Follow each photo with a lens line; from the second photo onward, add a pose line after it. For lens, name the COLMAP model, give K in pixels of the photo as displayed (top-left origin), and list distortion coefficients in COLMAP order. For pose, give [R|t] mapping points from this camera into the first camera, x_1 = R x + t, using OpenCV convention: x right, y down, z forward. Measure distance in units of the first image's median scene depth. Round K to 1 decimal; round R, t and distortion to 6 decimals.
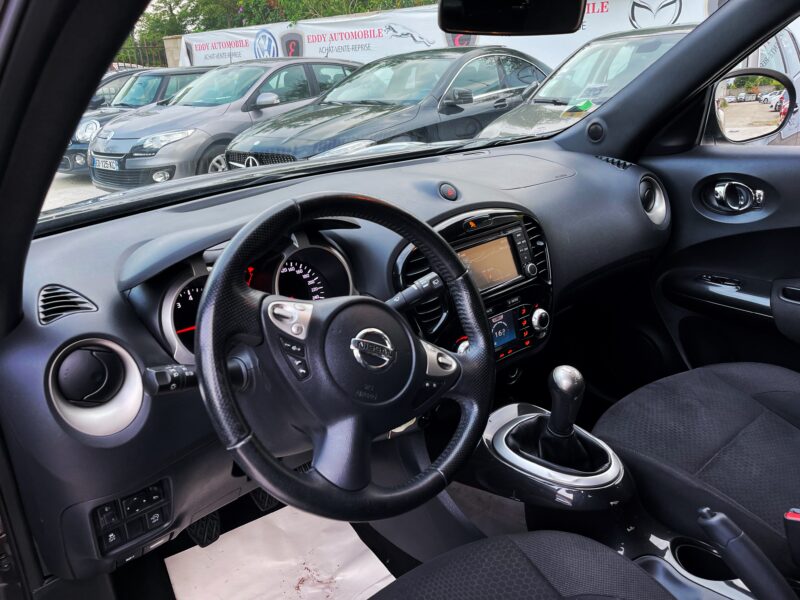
lens RADIAL K [[602.7, 0, 398.8], [0, 602.7, 296.4], [0, 0, 1]] dist [0.094073, -0.131923]
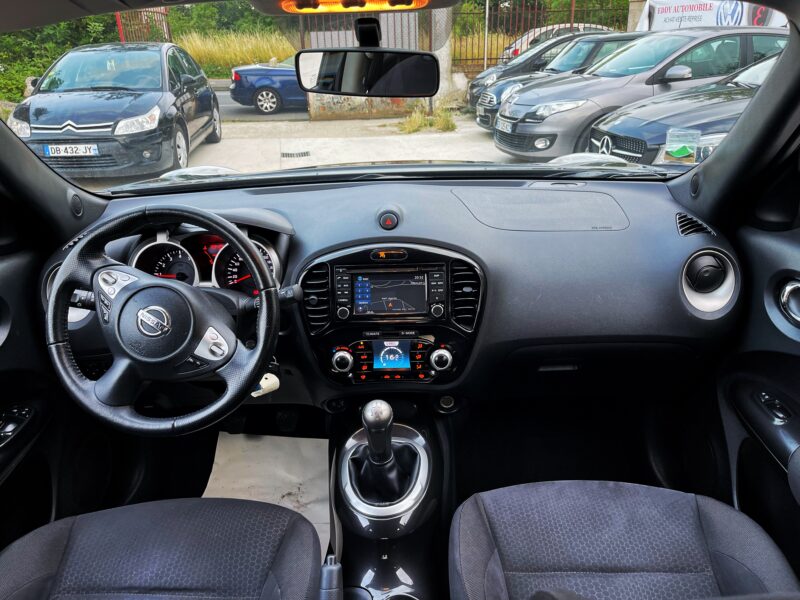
lens RADIAL K [[611.9, 0, 395.1], [0, 611.9, 290.7], [0, 0, 1]] dist [0.064027, -0.101319]
pose [[0.749452, 0.271669, -0.603753, 0.804697], [-0.240515, 0.961349, 0.134019, -0.204264], [0.616826, 0.044771, 0.785825, 0.124291]]
